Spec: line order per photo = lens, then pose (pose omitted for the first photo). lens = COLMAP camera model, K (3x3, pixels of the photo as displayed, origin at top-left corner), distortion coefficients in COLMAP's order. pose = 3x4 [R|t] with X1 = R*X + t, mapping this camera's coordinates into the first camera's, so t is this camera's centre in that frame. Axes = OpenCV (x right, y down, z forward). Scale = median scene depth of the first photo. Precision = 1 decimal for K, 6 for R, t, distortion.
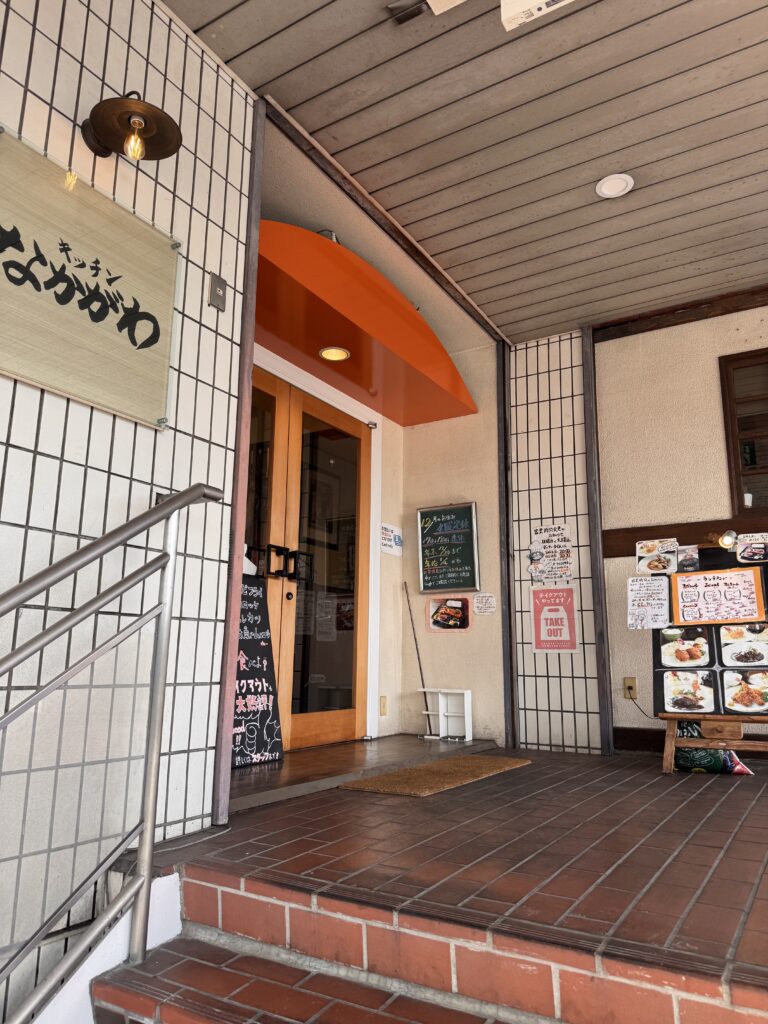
lens RADIAL K [[730.4, 0, 385.7], [0, 730.4, 511.0], [0, 0, 1]] dist [0.036421, -0.031100]
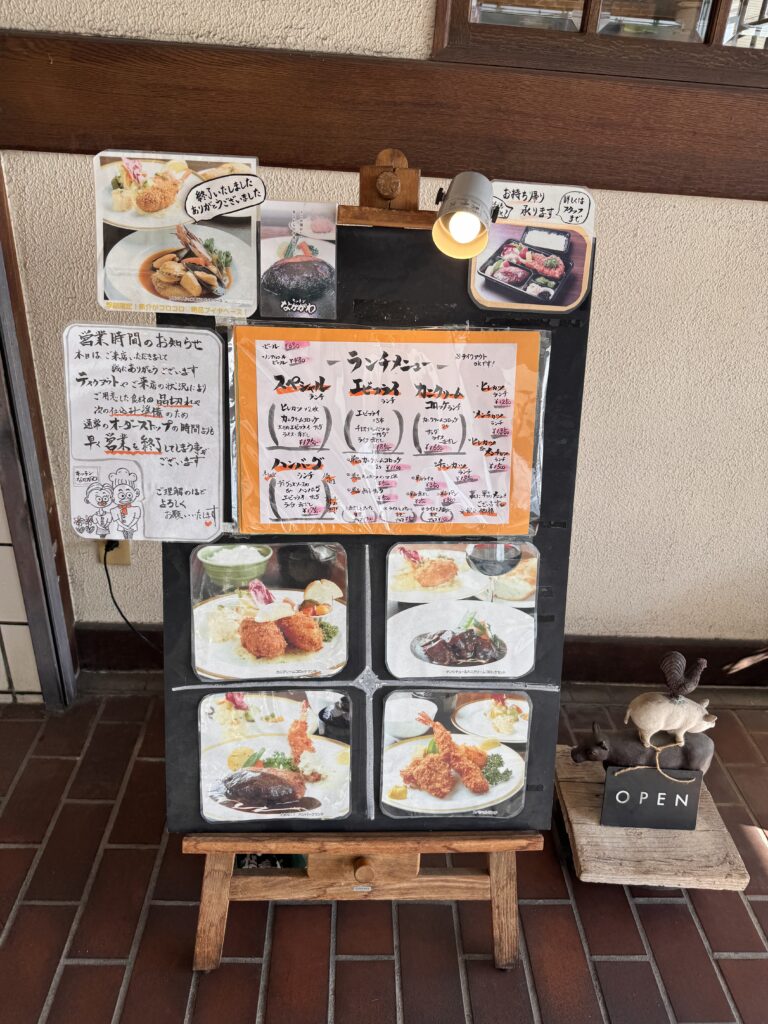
lens RADIAL K [[730.4, 0, 387.2], [0, 730.4, 509.9], [0, 0, 1]] dist [0.036421, -0.031100]
pose [[0.832786, -0.218090, 0.508827, 0.306582], [-0.167869, 0.776370, 0.607511, -0.029807], [-0.527530, -0.591342, 0.609939, 0.823543]]
